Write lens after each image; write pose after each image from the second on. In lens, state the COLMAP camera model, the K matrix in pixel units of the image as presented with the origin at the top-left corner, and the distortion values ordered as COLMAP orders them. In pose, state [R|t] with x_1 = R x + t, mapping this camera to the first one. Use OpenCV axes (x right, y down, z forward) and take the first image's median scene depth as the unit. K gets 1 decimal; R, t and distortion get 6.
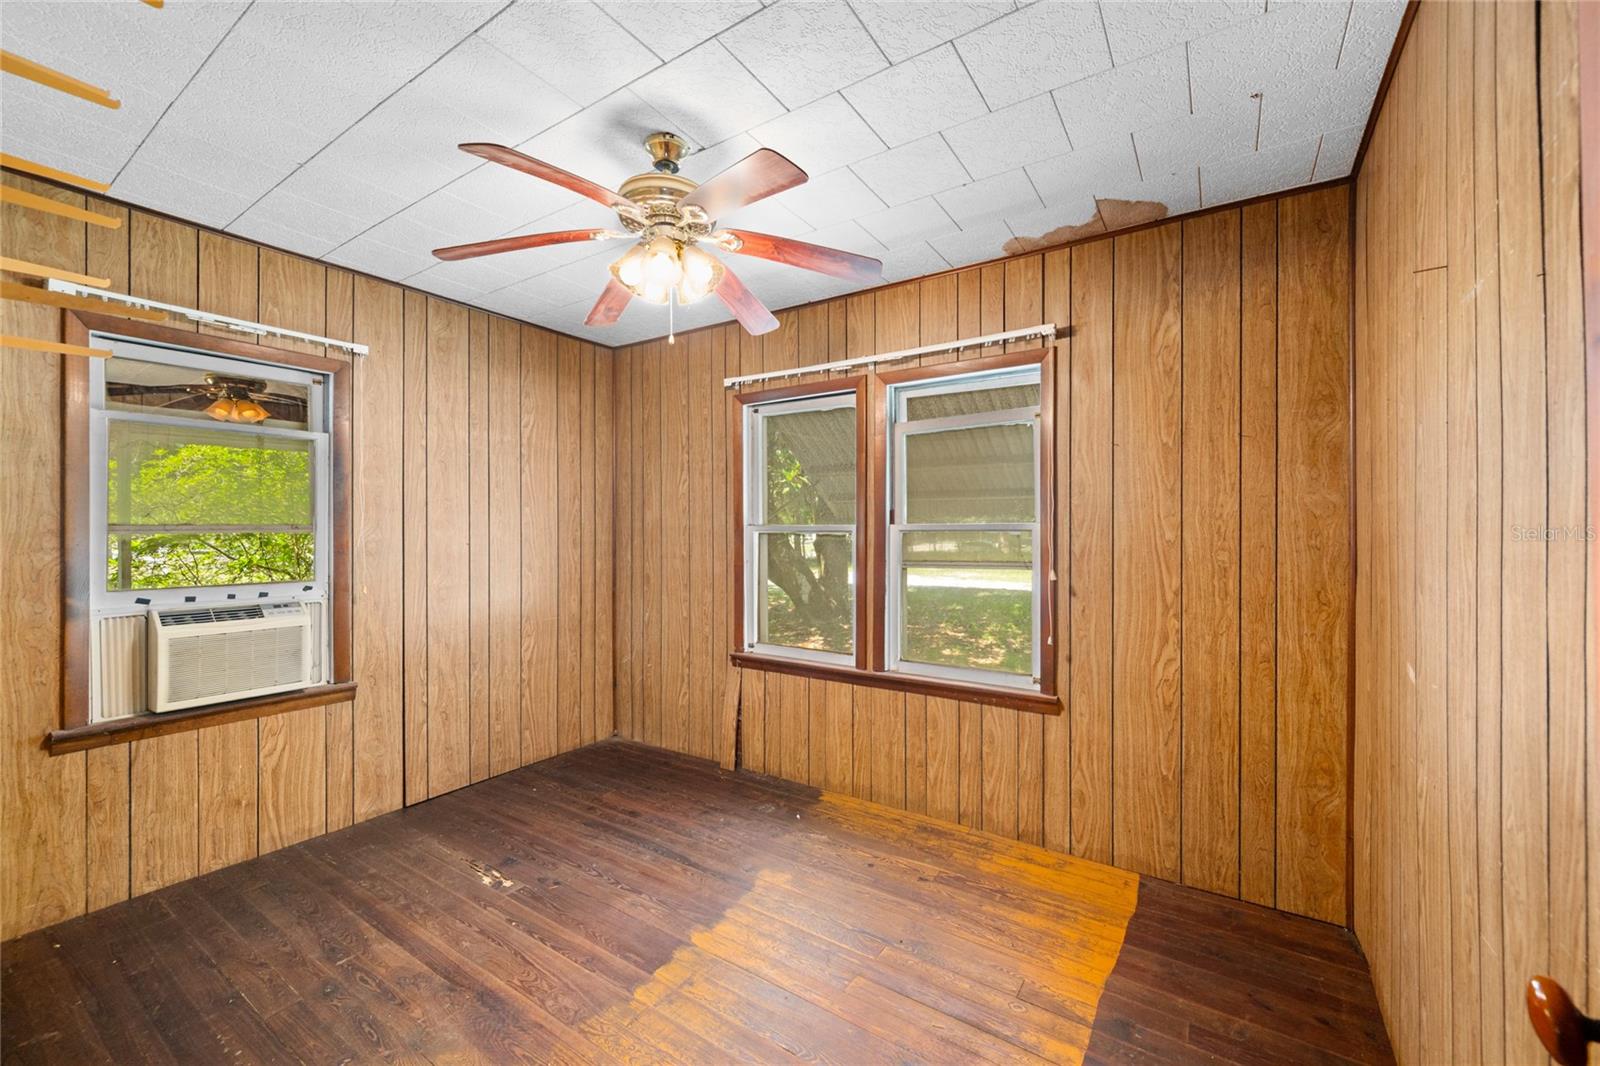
lens RADIAL K [[636.4, 0, 805.2], [0, 636.4, 535.2], [0, 0, 1]] dist [-0.000662, -0.000036]
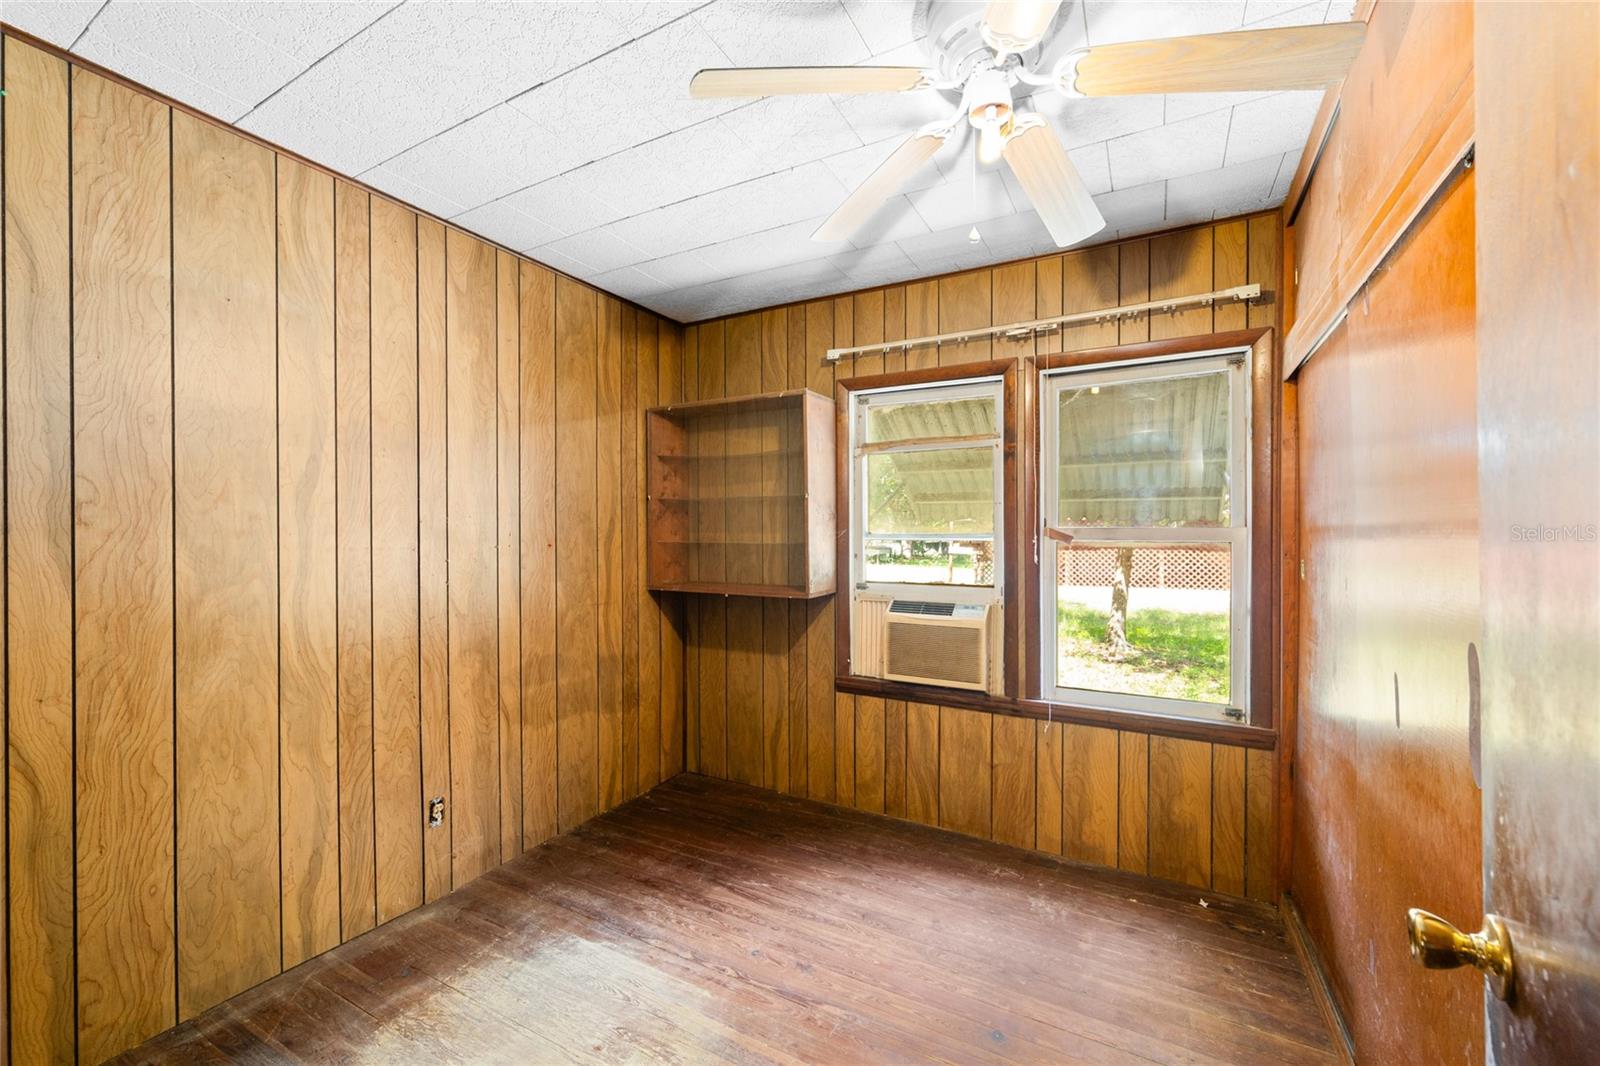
lens RADIAL K [[624.4, 0, 807.7], [0, 624.4, 540.7], [0, 0, 1]] dist [-0.001728, -0.000207]
pose [[0.994845, 0.004609, 0.101306, -0.271598], [-0.004709, 0.999989, 0.000742, -0.001842], [-0.101301, -0.001215, 0.994855, 0.179628]]
